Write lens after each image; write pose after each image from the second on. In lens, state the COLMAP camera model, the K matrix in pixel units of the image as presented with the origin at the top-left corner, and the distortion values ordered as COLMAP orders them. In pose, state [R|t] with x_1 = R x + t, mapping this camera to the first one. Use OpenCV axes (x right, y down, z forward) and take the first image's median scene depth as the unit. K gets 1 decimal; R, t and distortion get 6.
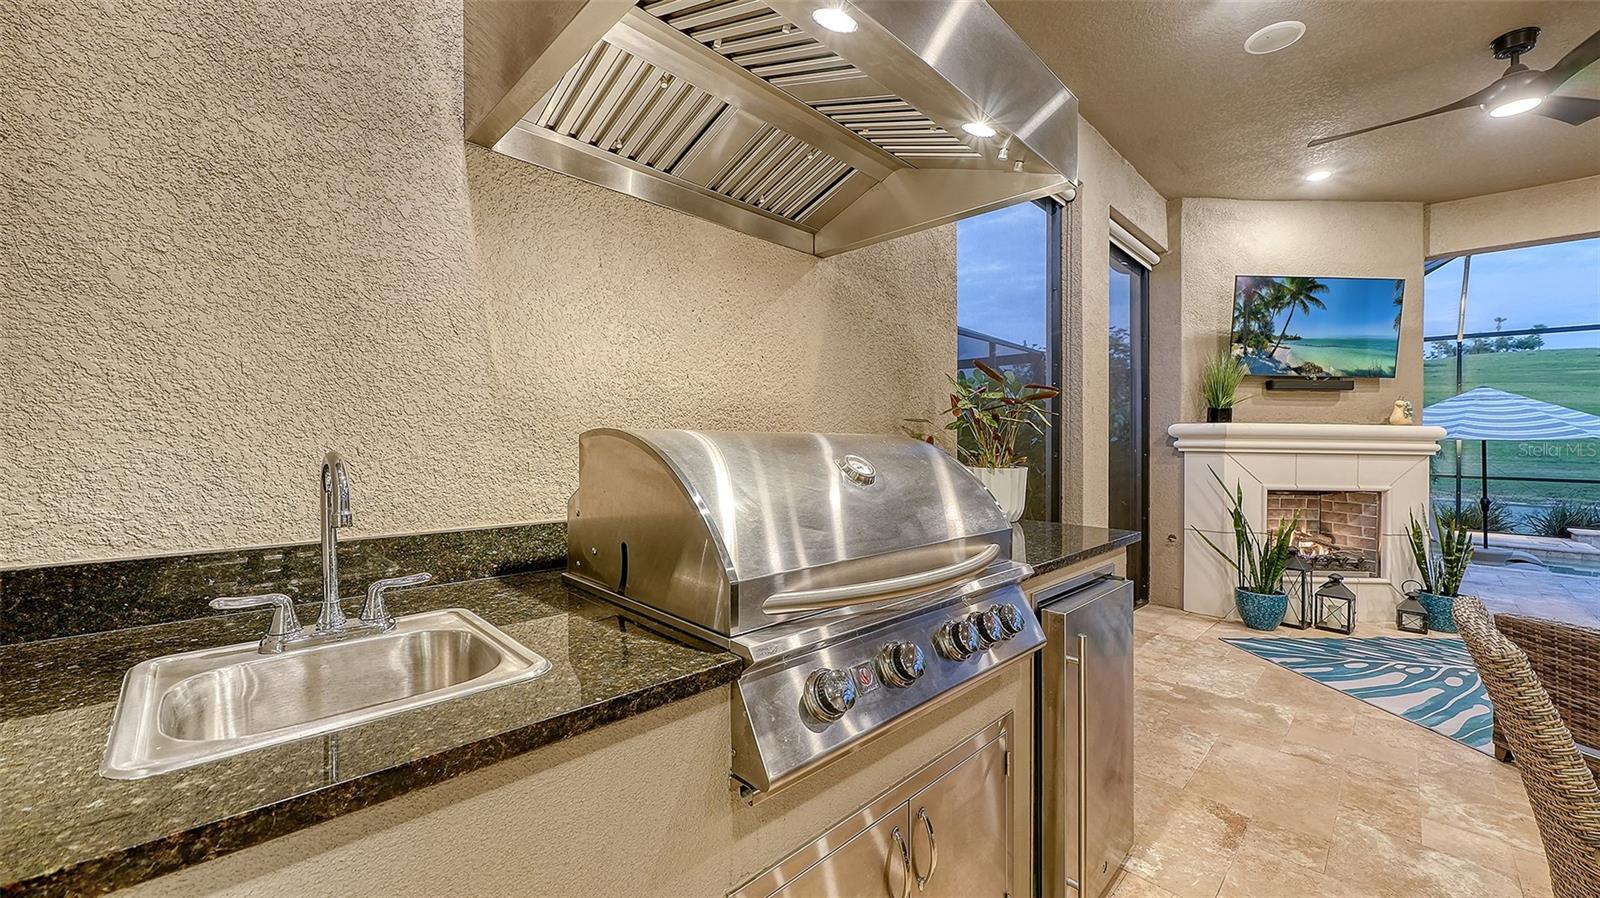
lens RADIAL K [[604.8, 0, 801.7], [0, 604.8, 444.0], [0, 0, 1]] dist [-0.000263, -0.000036]
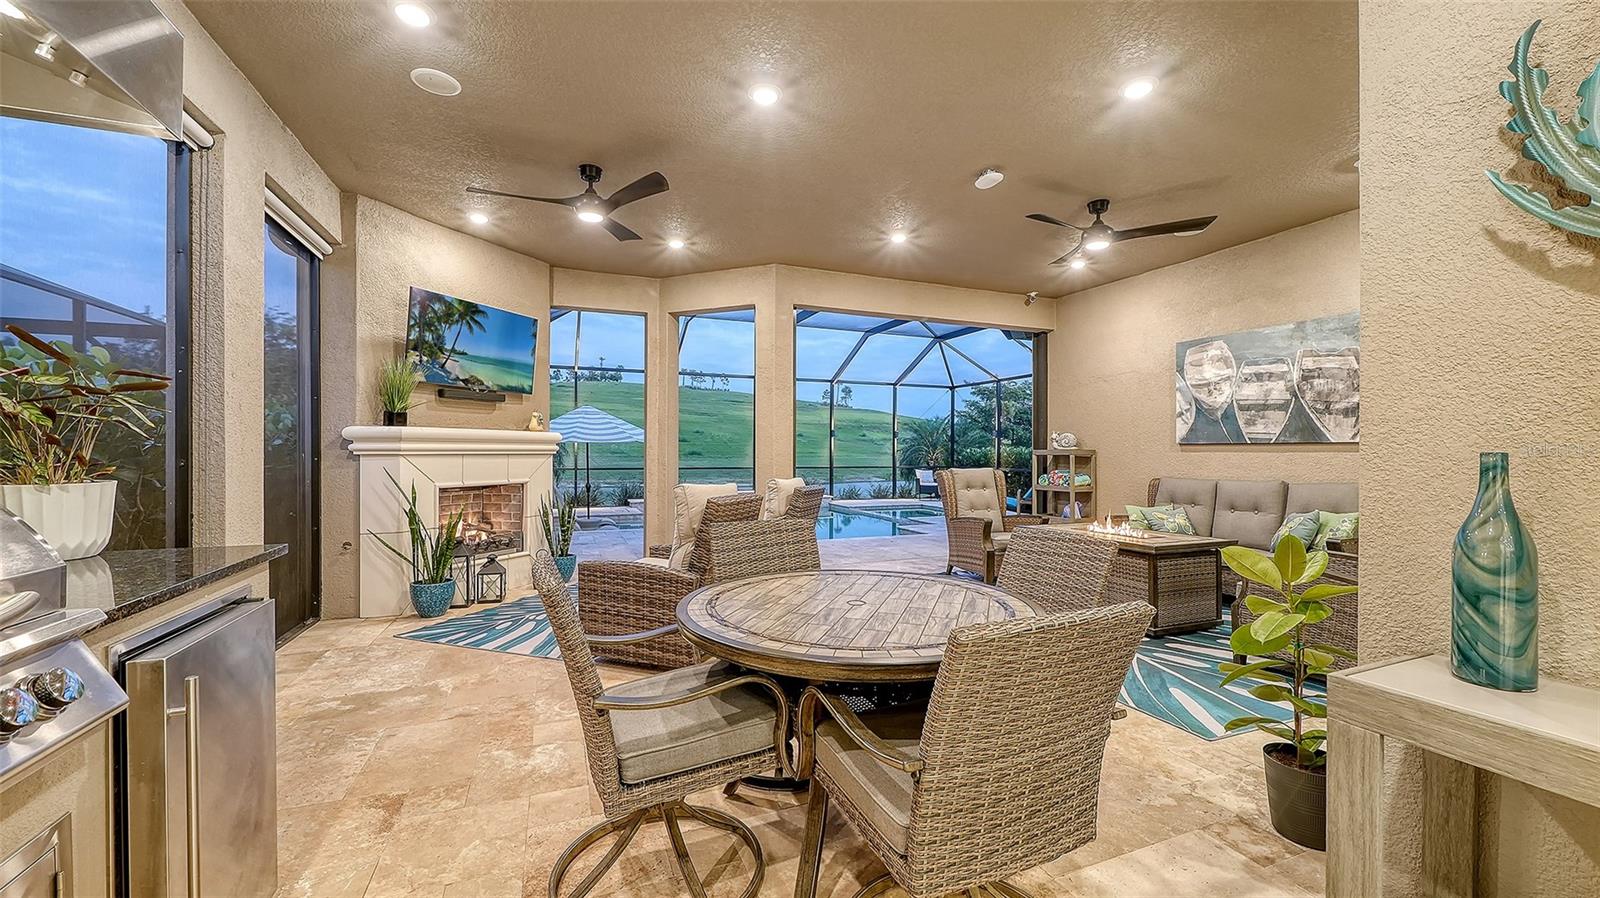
lens RADIAL K [[611.4, 0, 796.4], [0, 611.4, 442.3], [0, 0, 1]] dist [-0.001457, -0.002642]
pose [[0.395783, -0.000938, 0.918344, 0.008021], [0.006823, 0.999975, -0.001919, -0.000798], [-0.918319, 0.007025, 0.395779, -0.036644]]
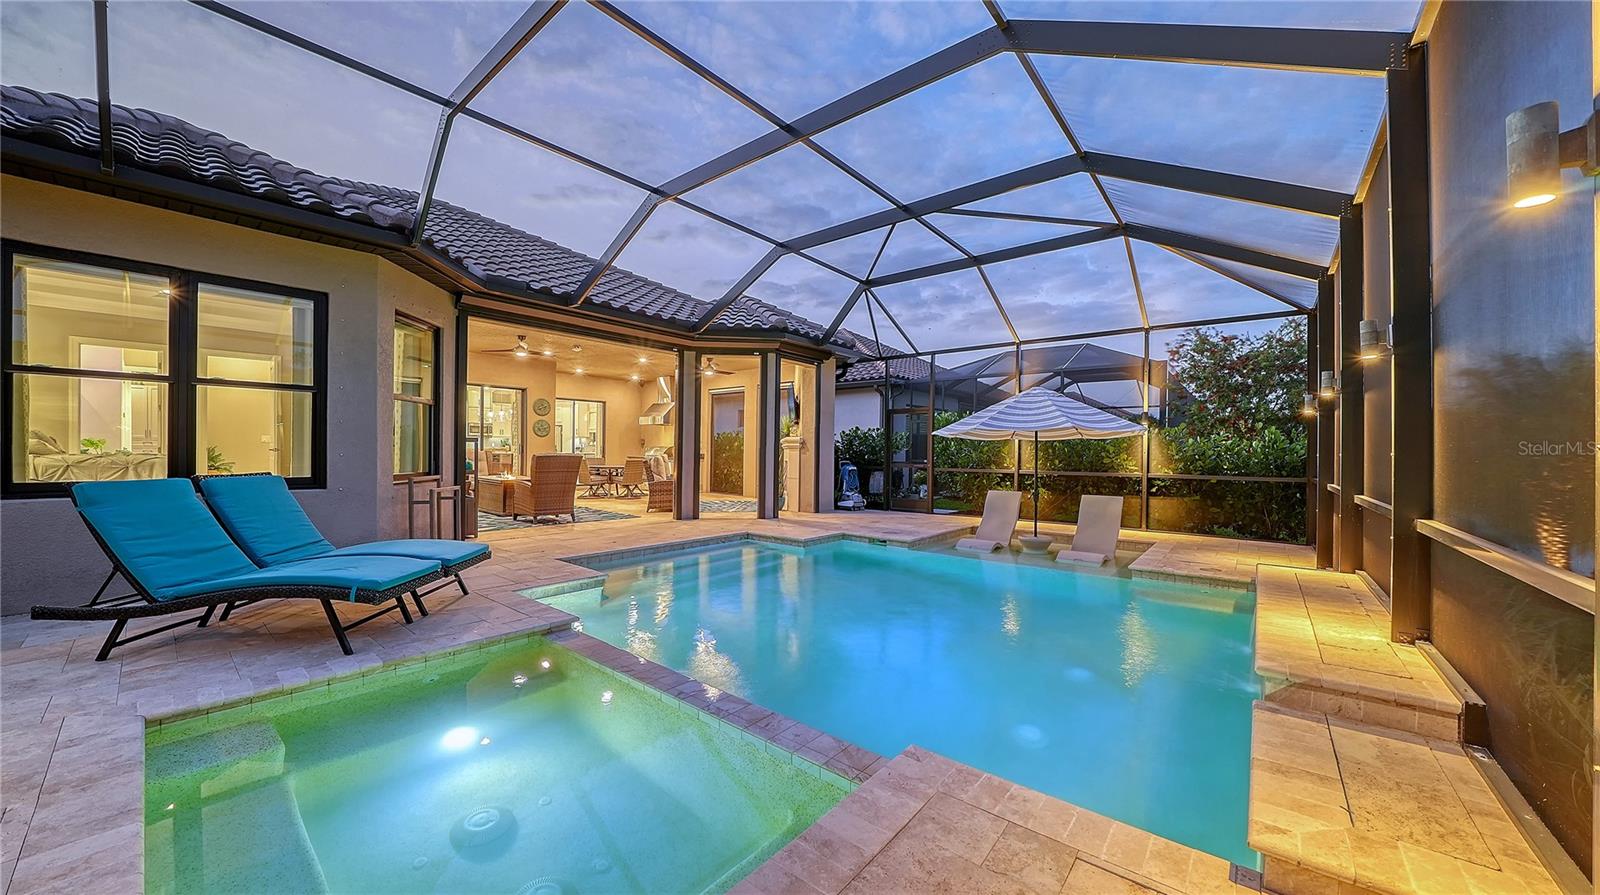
lens RADIAL K [[566.6, 0, 801.5], [0, 566.6, 455.1], [0, 0, 1]] dist [-0.005237, -0.000071]
pose [[0.083291, -0.008699, -0.996487, 3.904264], [-0.013337, 0.999863, -0.009843, 0.082247], [0.996436, 0.014110, 0.083164, 0.936917]]
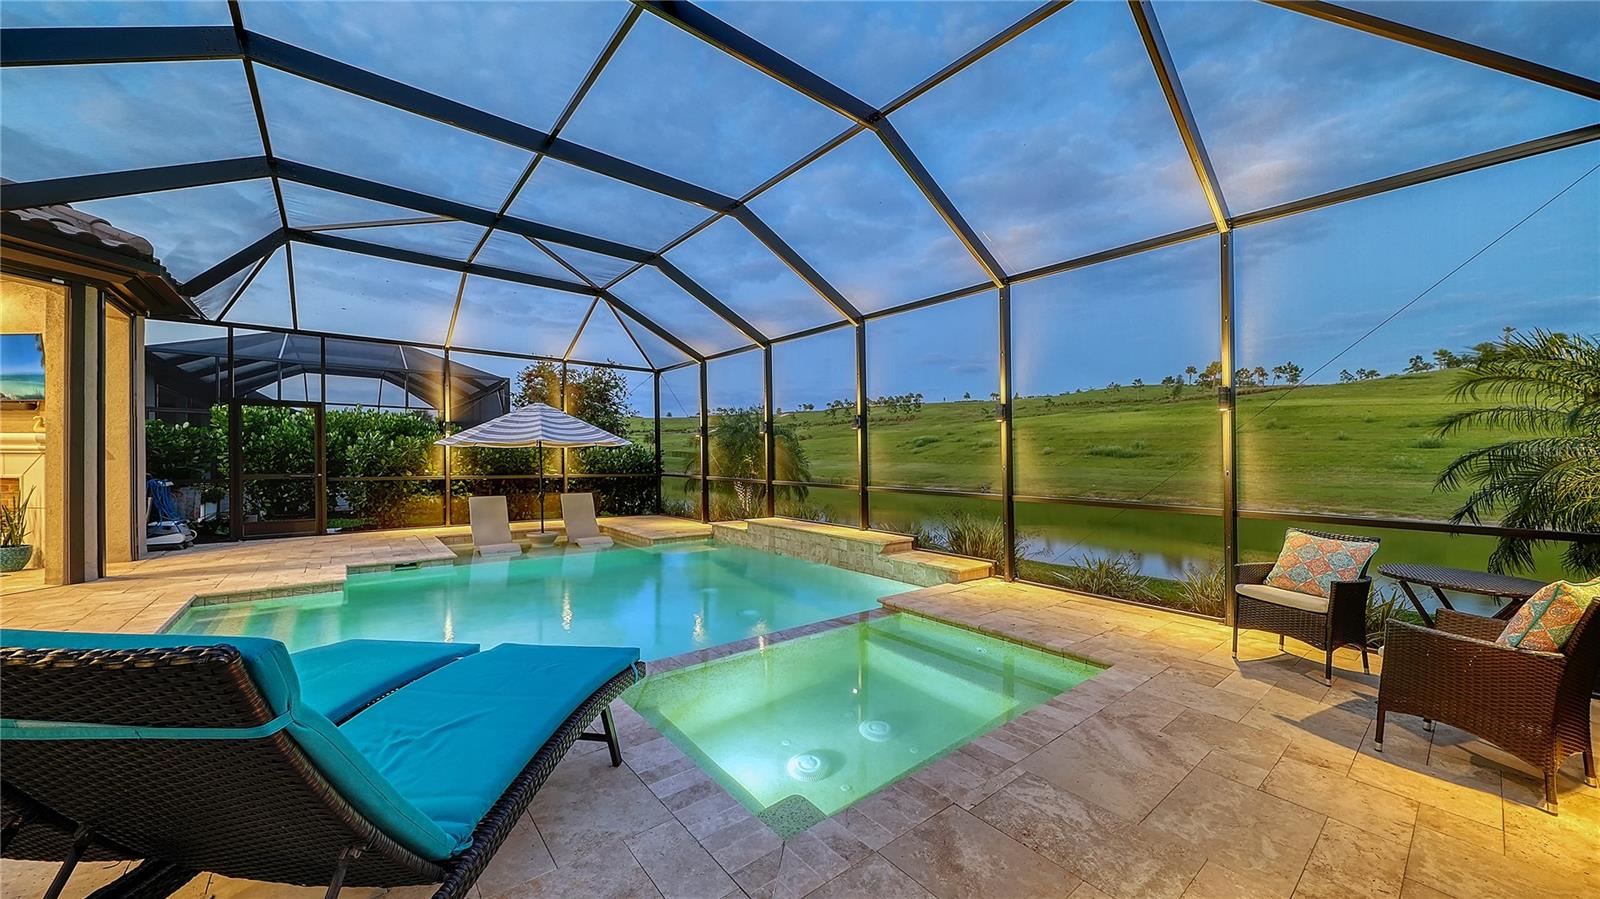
lens RADIAL K [[566.6, 0, 801.5], [0, 566.6, 457.1], [0, 0, 1]] dist [-0.005237, -0.000071]
pose [[0.994835, -0.005366, -0.101365, 3.307628], [0.004852, 0.999974, -0.005318, 0.049129], [0.101391, 0.004799, 0.994835, -0.177077]]
